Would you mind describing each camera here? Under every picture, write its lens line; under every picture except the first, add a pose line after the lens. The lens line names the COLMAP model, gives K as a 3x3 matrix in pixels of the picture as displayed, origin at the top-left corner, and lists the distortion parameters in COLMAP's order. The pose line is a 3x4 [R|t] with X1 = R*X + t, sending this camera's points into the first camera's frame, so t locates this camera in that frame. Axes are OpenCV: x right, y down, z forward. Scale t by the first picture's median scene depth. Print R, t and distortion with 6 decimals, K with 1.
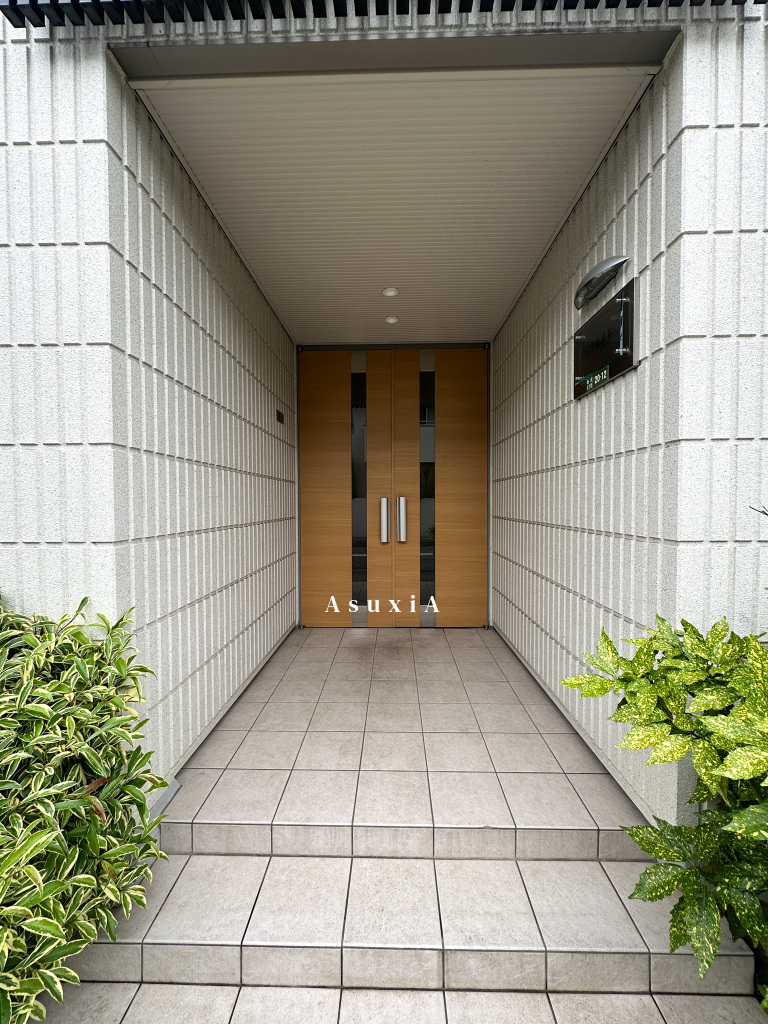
lens RADIAL K [[405.9, 0, 384.9], [0, 405.9, 507.5], [0, 0, 1]] dist [-0.004326, 0.000689]
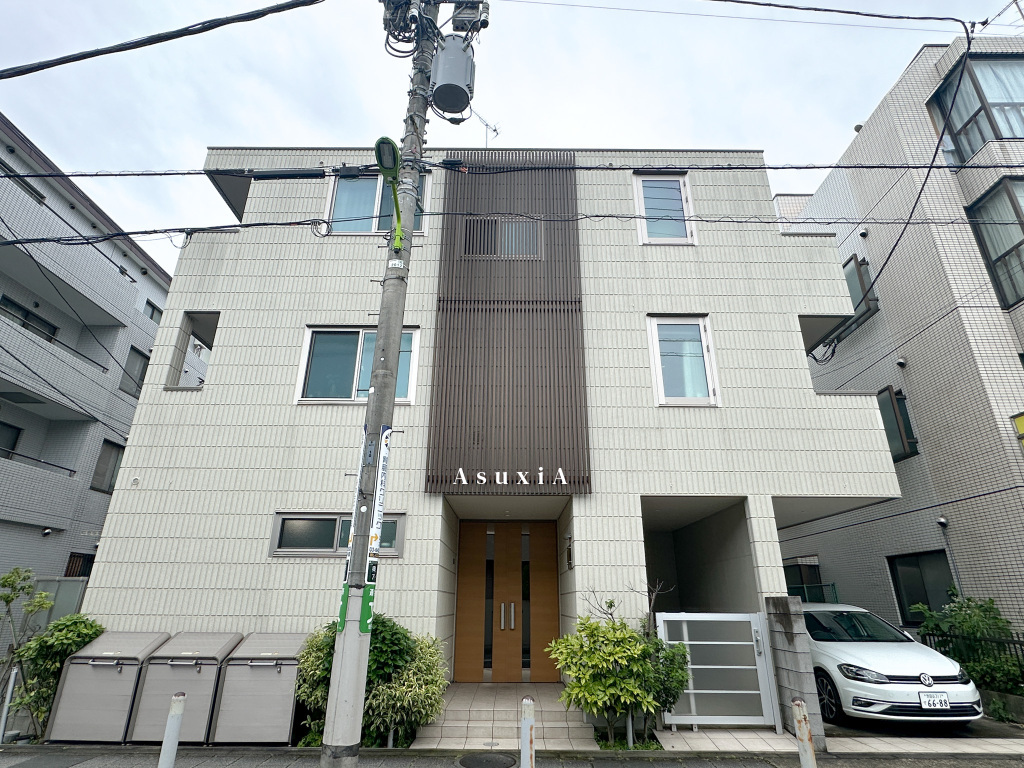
lens RADIAL K [[538.6, 0, 512.5], [0, 538.6, 388.4], [0, 0, 1]] dist [-0.001386, -0.000883]
pose [[0.999771, 0.016601, 0.013529, -0.028509], [-0.009904, 0.918521, -0.395249, 0.095419], [-0.018988, 0.395024, 0.918474, -4.104404]]
